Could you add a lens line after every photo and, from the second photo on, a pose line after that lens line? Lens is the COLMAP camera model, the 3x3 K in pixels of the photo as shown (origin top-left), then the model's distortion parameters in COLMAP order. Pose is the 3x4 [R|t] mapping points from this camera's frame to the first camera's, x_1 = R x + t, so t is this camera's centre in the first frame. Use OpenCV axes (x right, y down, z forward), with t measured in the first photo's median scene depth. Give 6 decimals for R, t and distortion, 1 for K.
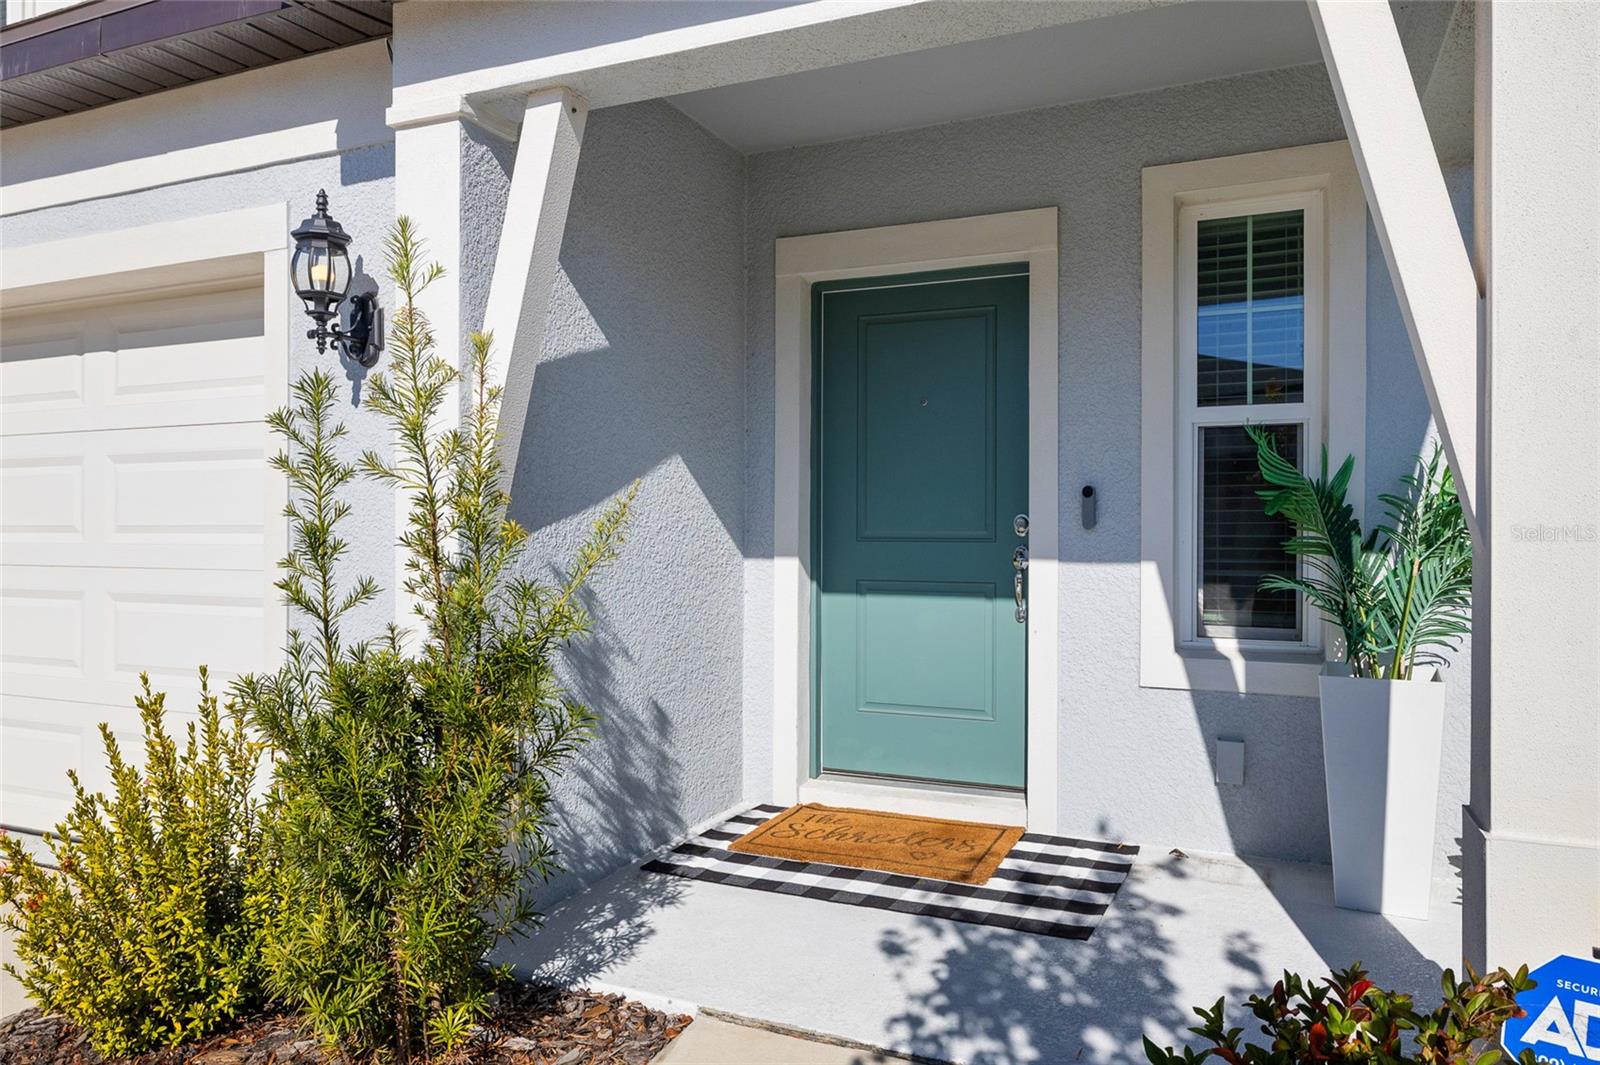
lens RADIAL K [[1105.9, 0, 800.7], [0, 1105.9, 530.0], [0, 0, 1]] dist [0.000641, 0.000038]
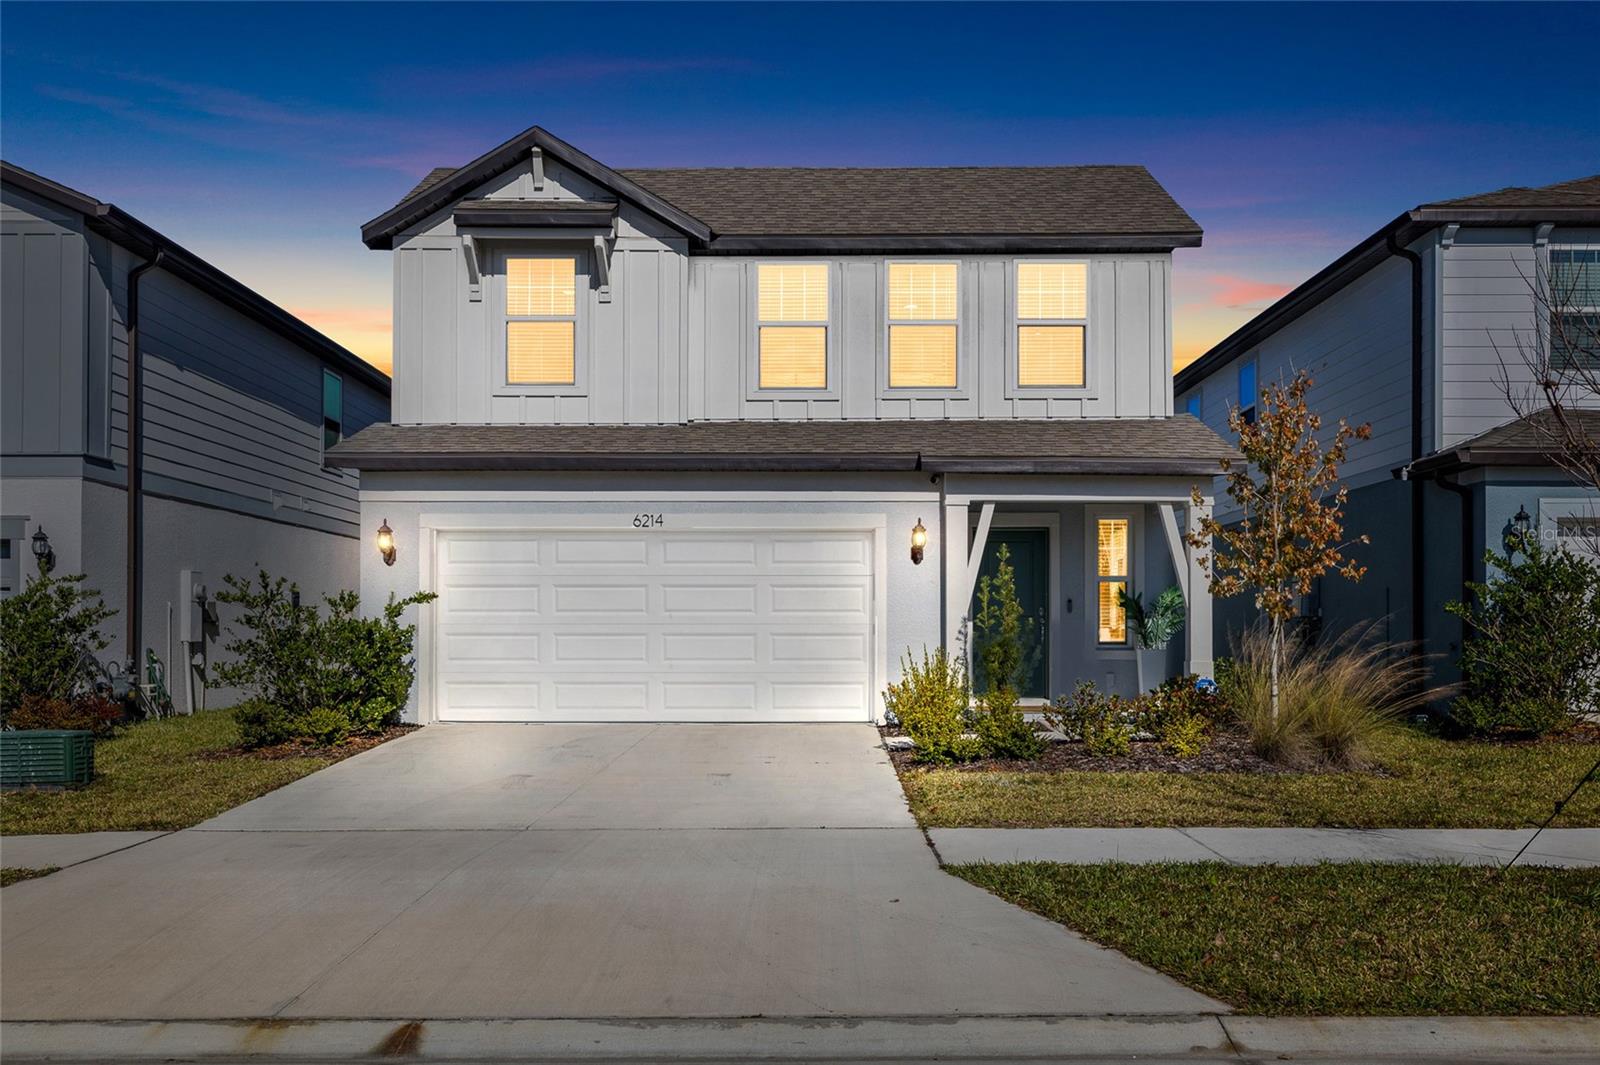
lens RADIAL K [[1475.4, 0, 800.1], [0, 1475.4, 532.6], [0, 0, 1]] dist [0.001600, 0.000000]
pose [[0.911180, 0.030225, 0.410897, -2.653369], [0.001701, 0.997021, -0.077110, 0.115458], [-0.412004, 0.070960, 0.908415, -3.120383]]
